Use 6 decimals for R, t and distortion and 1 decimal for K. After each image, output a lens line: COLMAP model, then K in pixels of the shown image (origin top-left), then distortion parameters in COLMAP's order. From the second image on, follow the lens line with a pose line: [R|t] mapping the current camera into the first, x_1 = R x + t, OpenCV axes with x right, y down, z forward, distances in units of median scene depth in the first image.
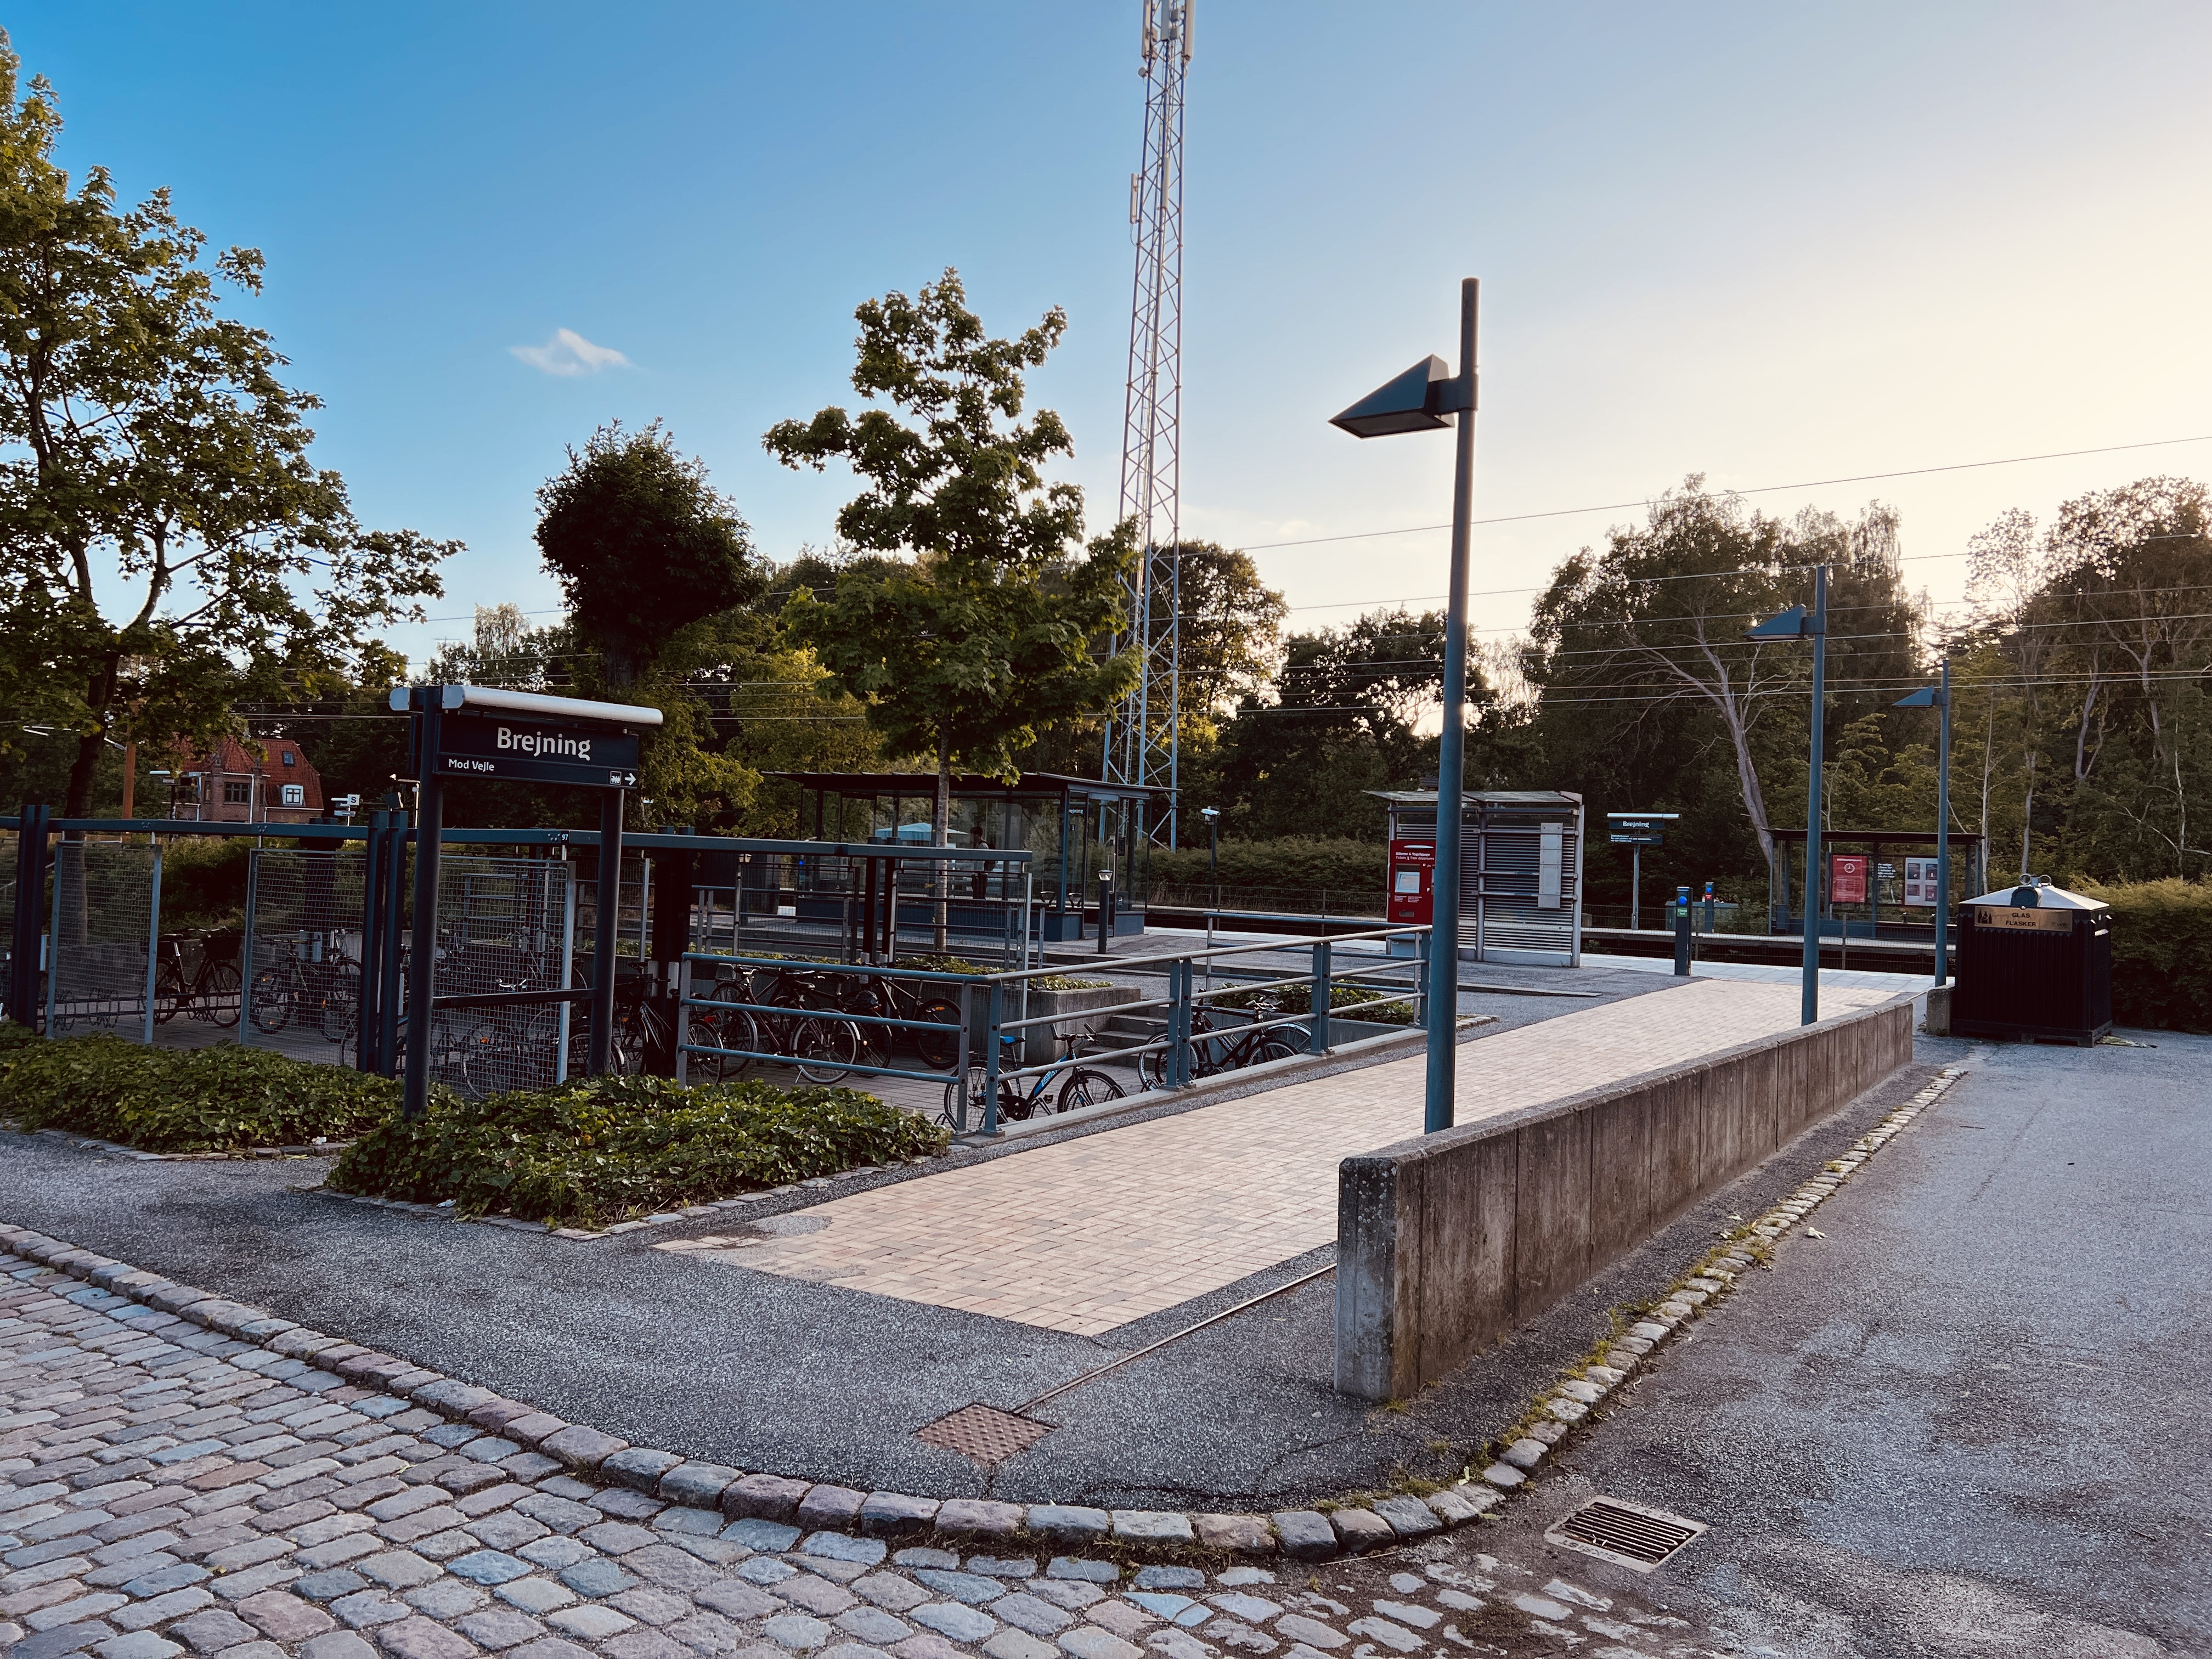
lens RADIAL K [[1644.9, 0, 1119.1], [0, 1644.9, 823.3], [0, 0, 1]] dist [0.050563, -0.051261]
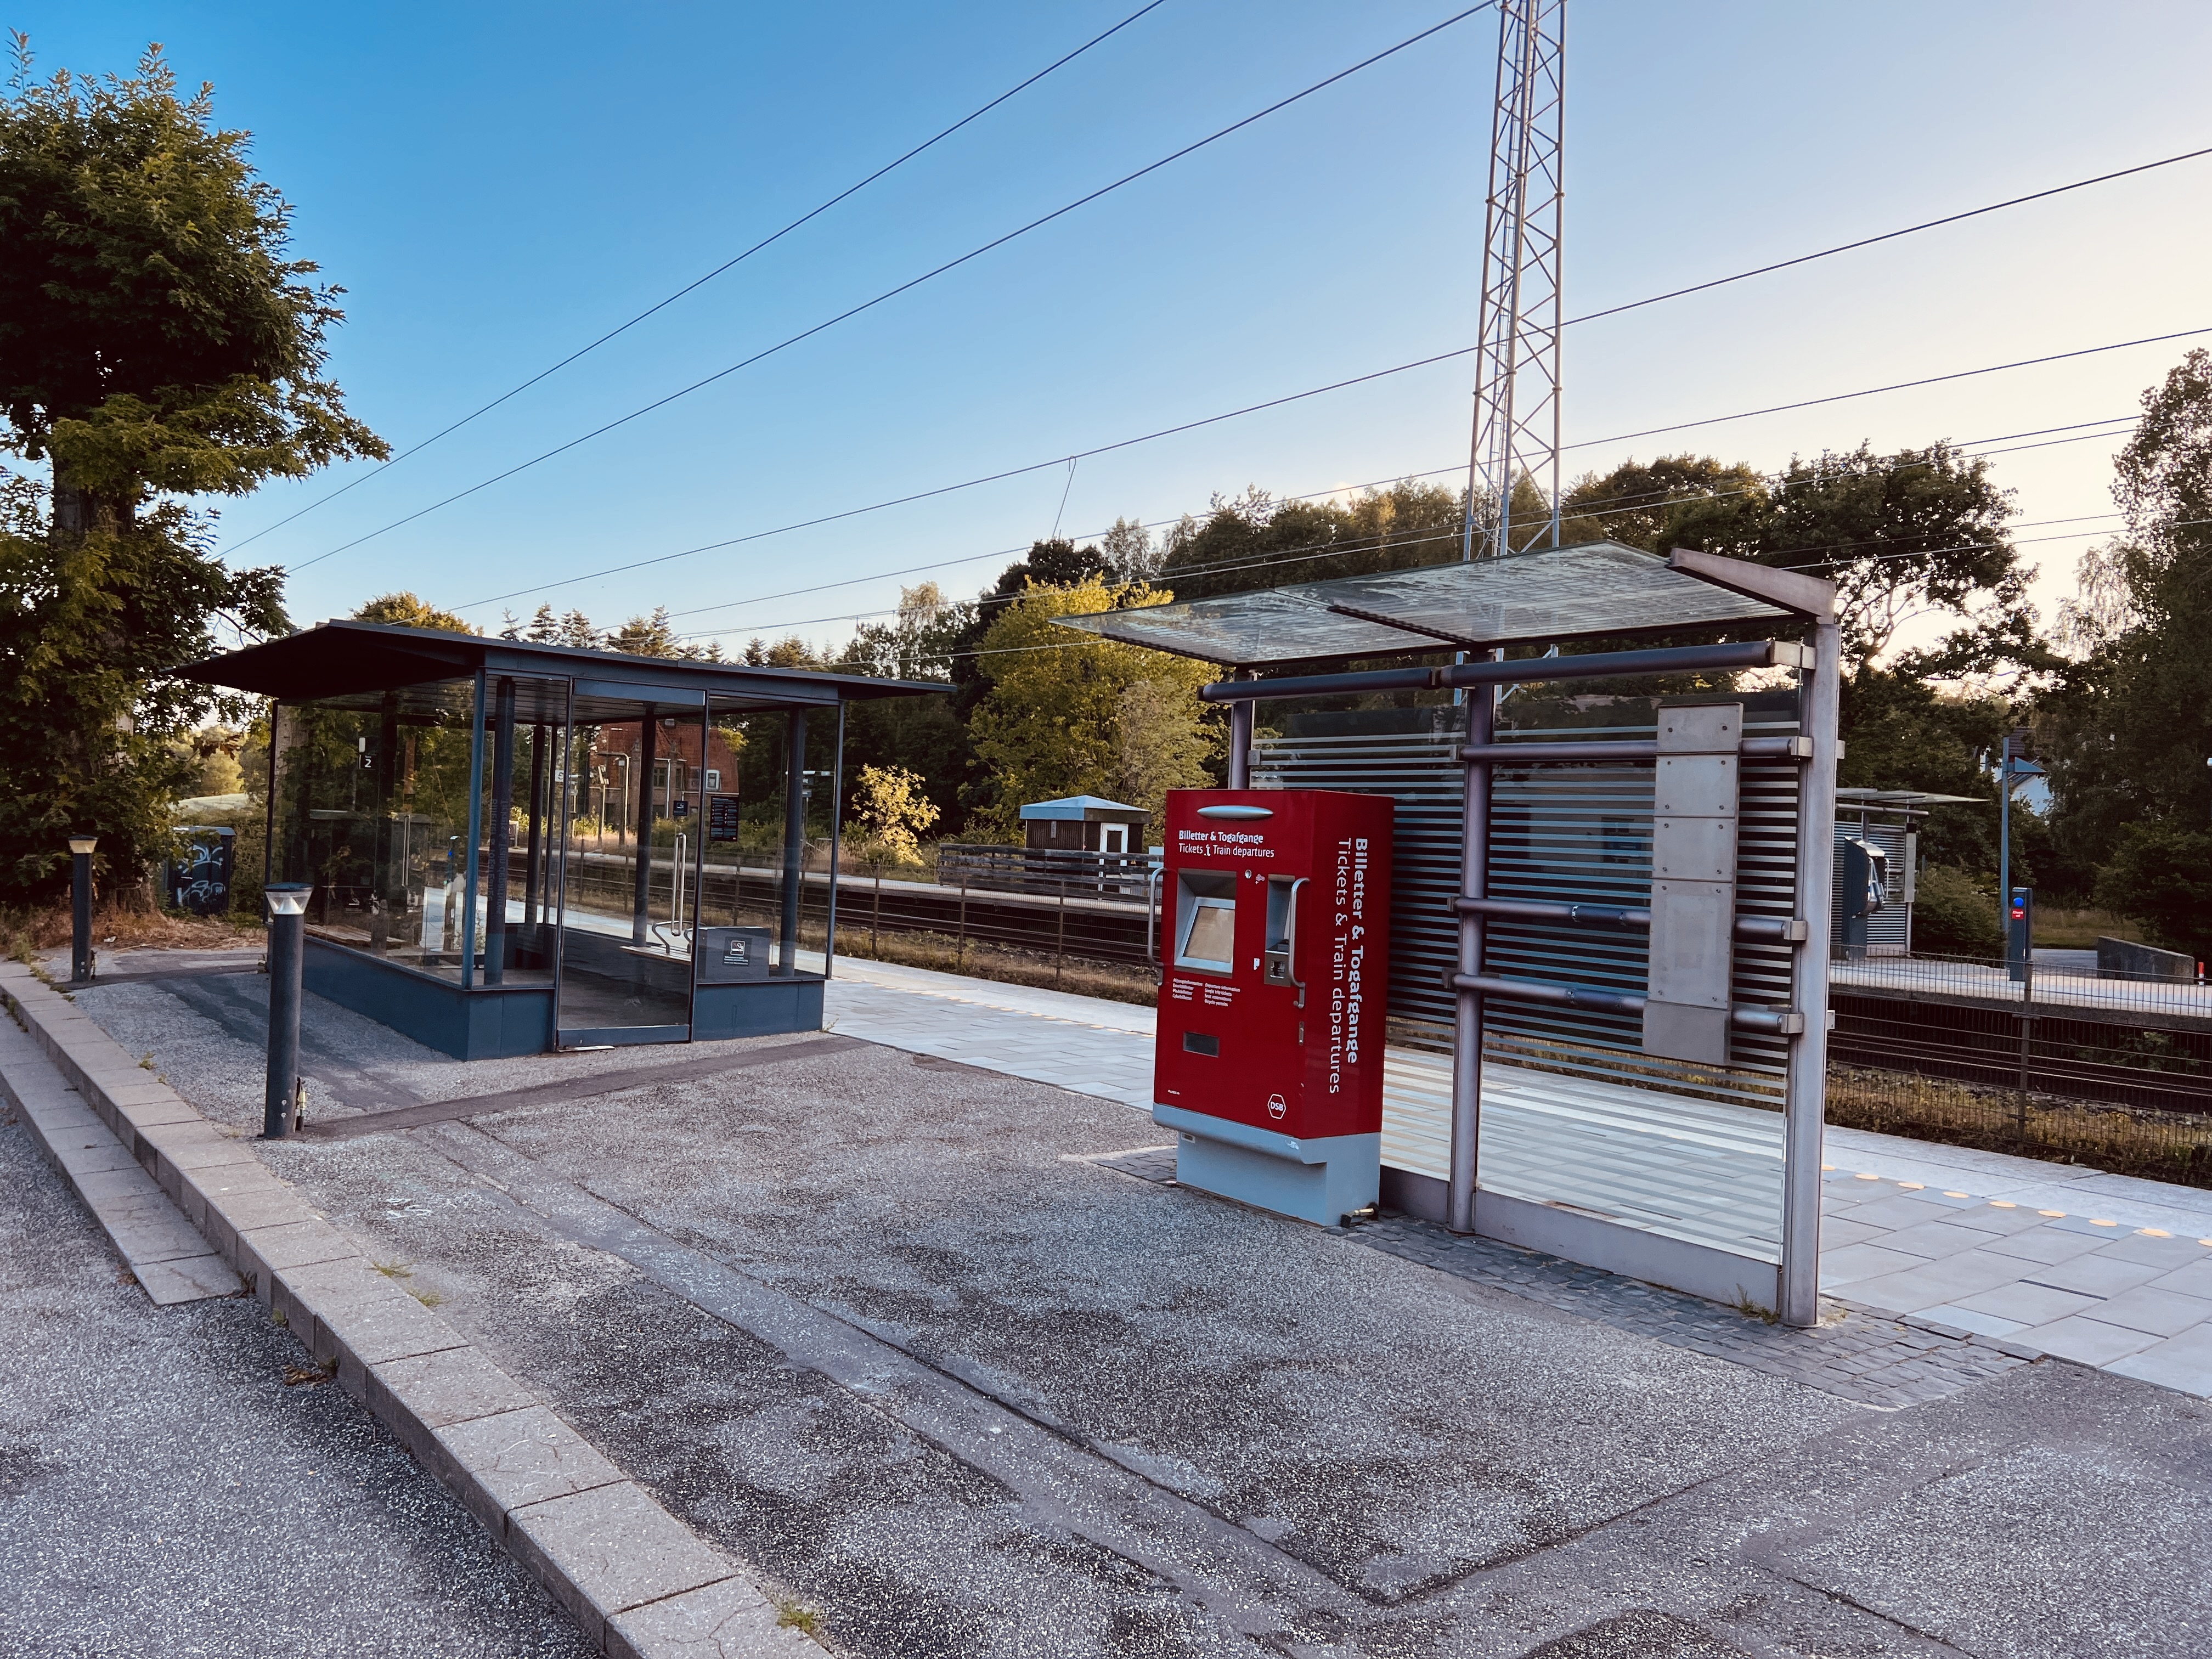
lens RADIAL K [[1644.9, 0, 1092.3], [0, 1644.9, 816.2], [0, 0, 1]] dist [0.050563, -0.051261]
pose [[0.941820, -0.002969, -0.336105, 0.310177], [0.004061, 0.999989, 0.002544, 0.017617], [0.336094, -0.003760, 0.941821, 0.885477]]
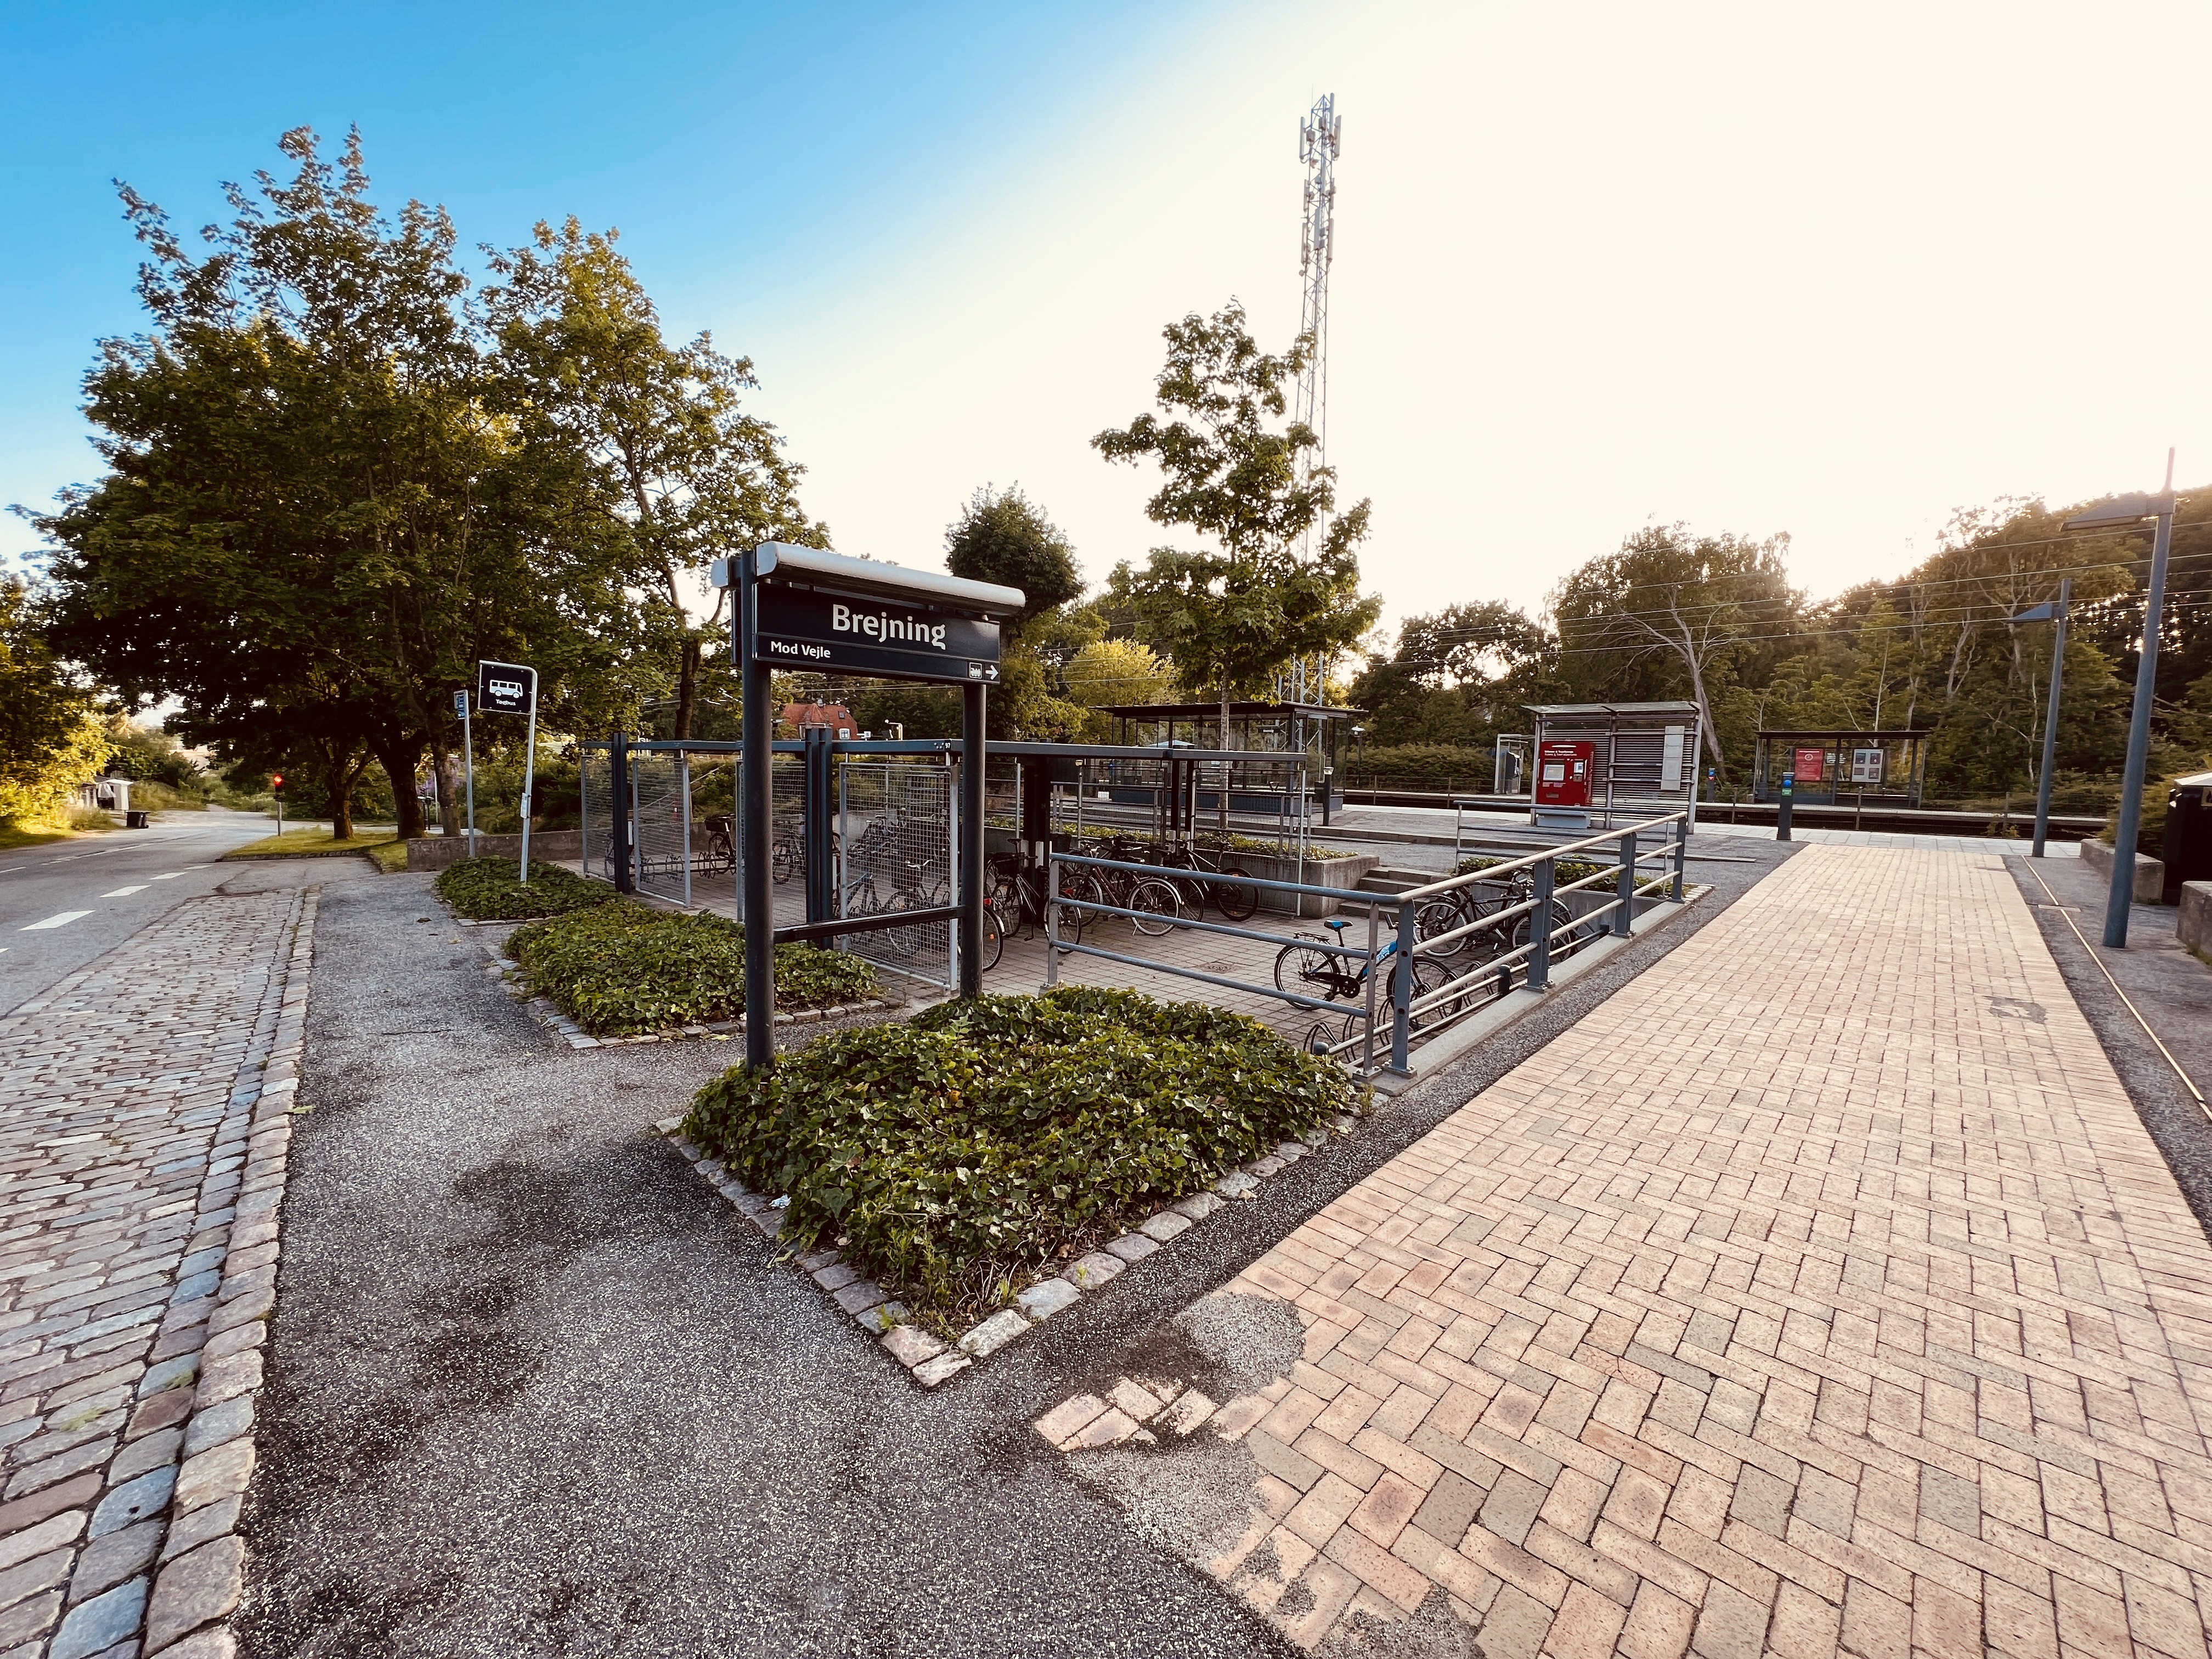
lens RADIAL K [[873.5, 0, 1116.8], [0, 873.5, 837.3], [0, 0, 1]] dist [-0.000677, 0.000431]
pose [[0.985599, -0.001362, -0.169094, -0.074588], [0.019644, 0.994119, 0.106493, 0.006260], [0.167954, -0.108282, 0.979830, 0.268615]]
